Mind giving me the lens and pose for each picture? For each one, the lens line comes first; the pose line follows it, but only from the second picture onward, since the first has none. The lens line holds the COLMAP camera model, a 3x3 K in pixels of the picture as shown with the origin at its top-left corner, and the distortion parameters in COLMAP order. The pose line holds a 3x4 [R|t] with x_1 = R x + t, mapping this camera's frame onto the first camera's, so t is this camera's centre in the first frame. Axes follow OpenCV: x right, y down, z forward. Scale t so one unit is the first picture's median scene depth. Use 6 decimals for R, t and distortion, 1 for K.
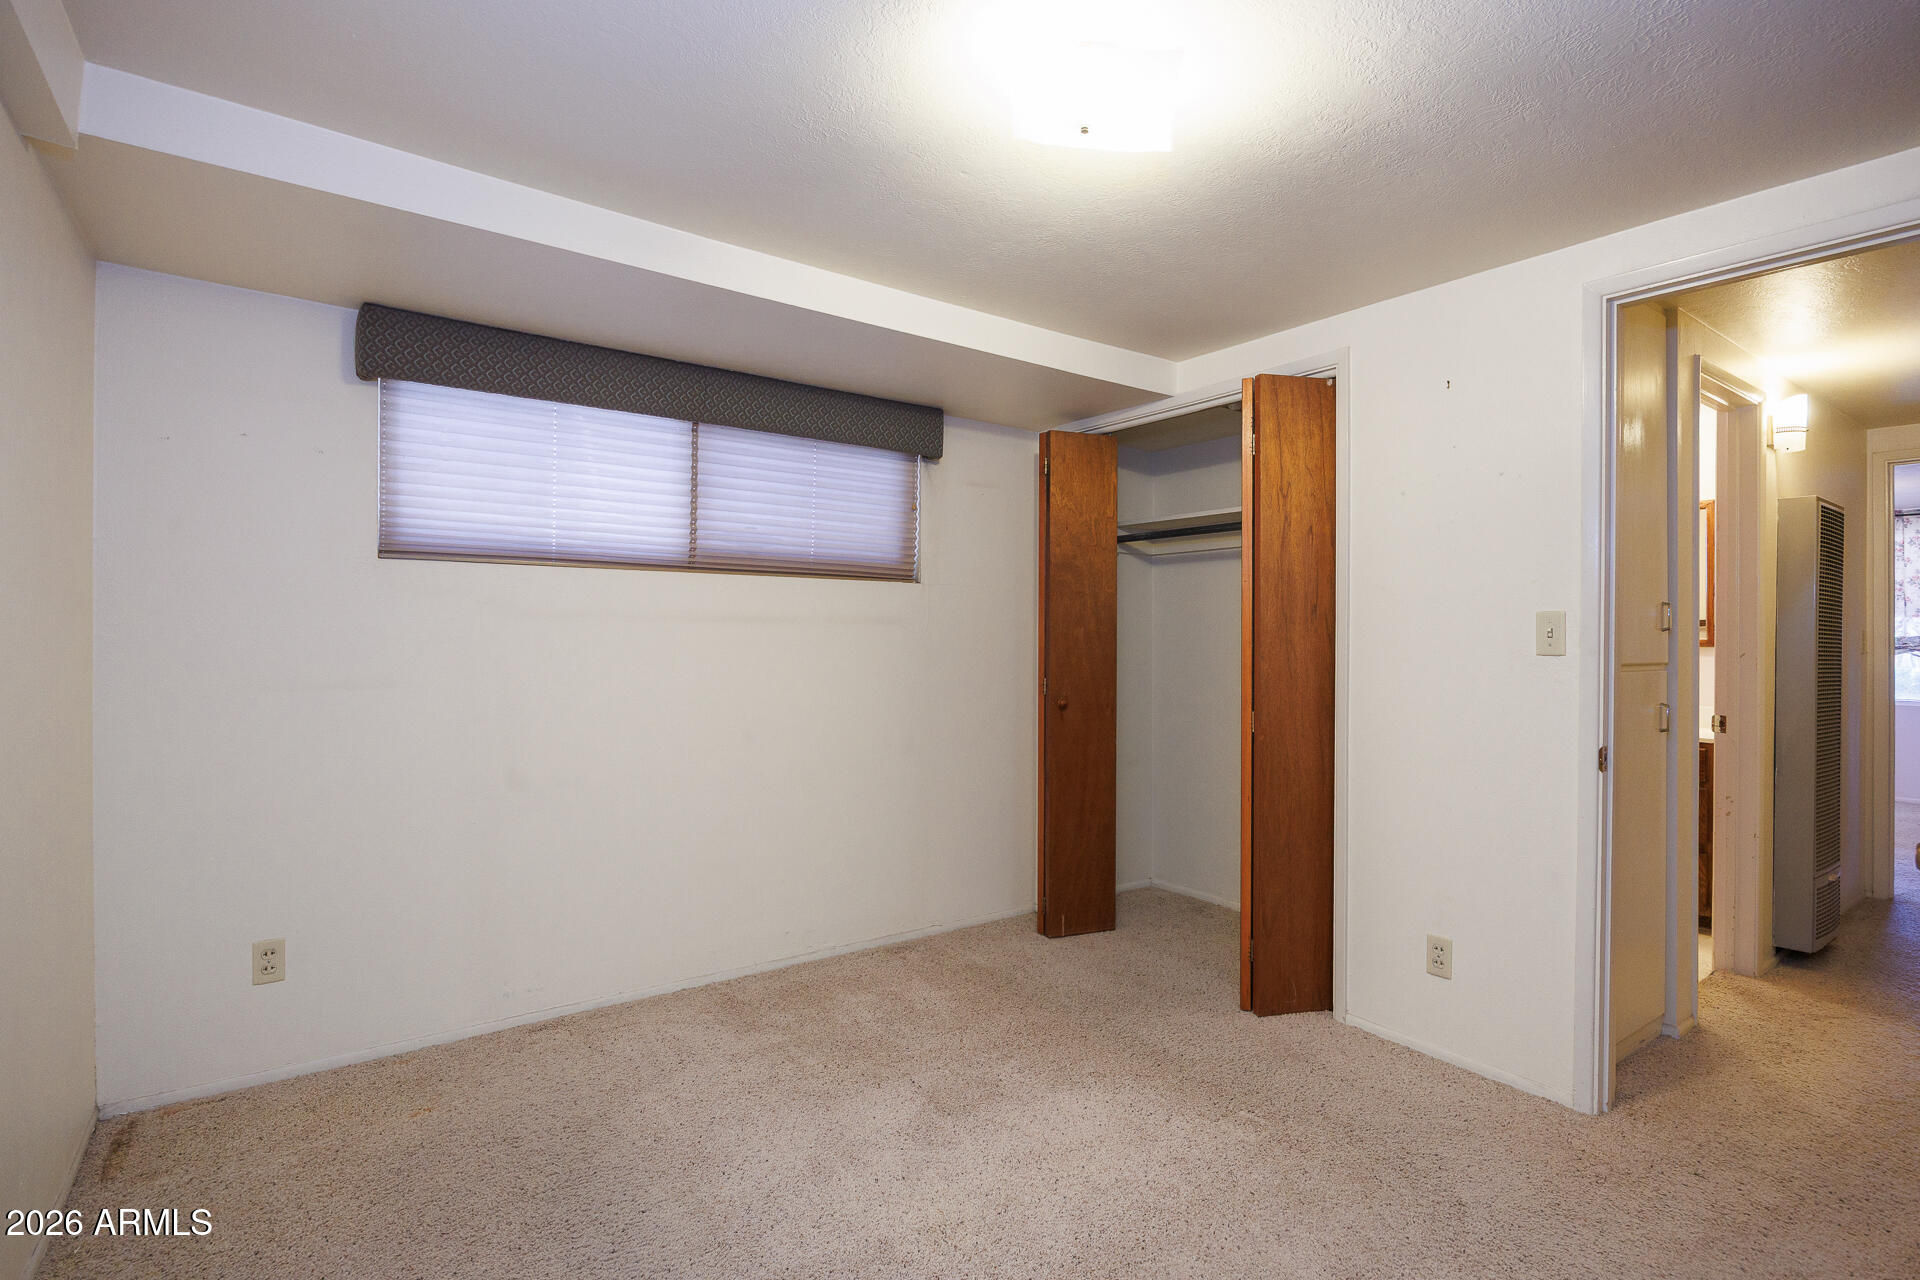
lens RADIAL K [[941.7, 0, 960.0], [0, 941.7, 640.0], [0, 0, 1]] dist [-0.005161, -0.000028]
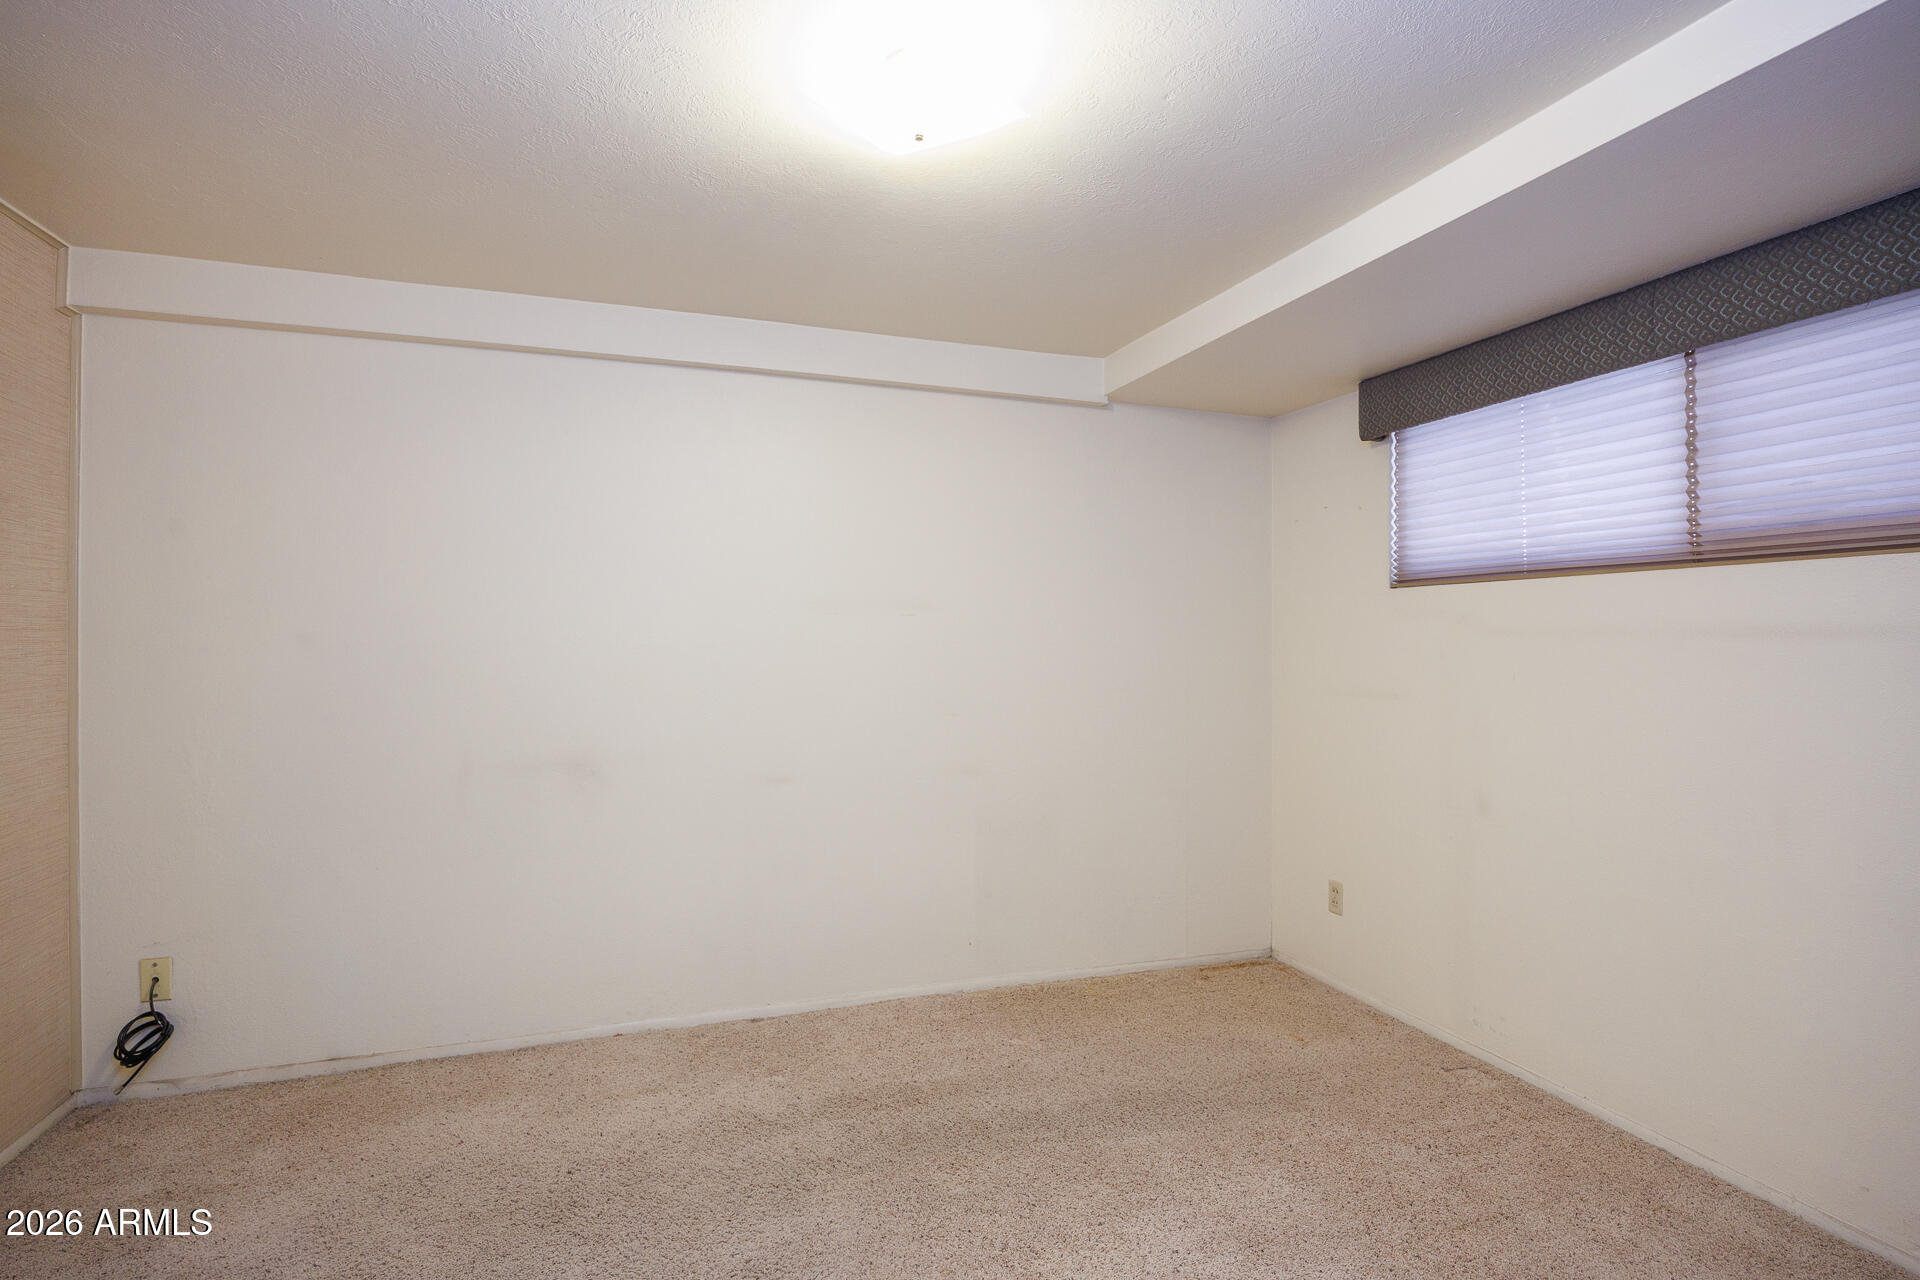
lens RADIAL K [[941.7, 0, 960.0], [0, 941.7, 640.0], [0, 0, 1]] dist [-0.005161, -0.000028]
pose [[-0.304251, -0.004541, -0.952581, 0.594849], [-0.005893, 0.999978, -0.002884, -0.014232], [0.952574, 0.004736, -0.304271, 0.757173]]
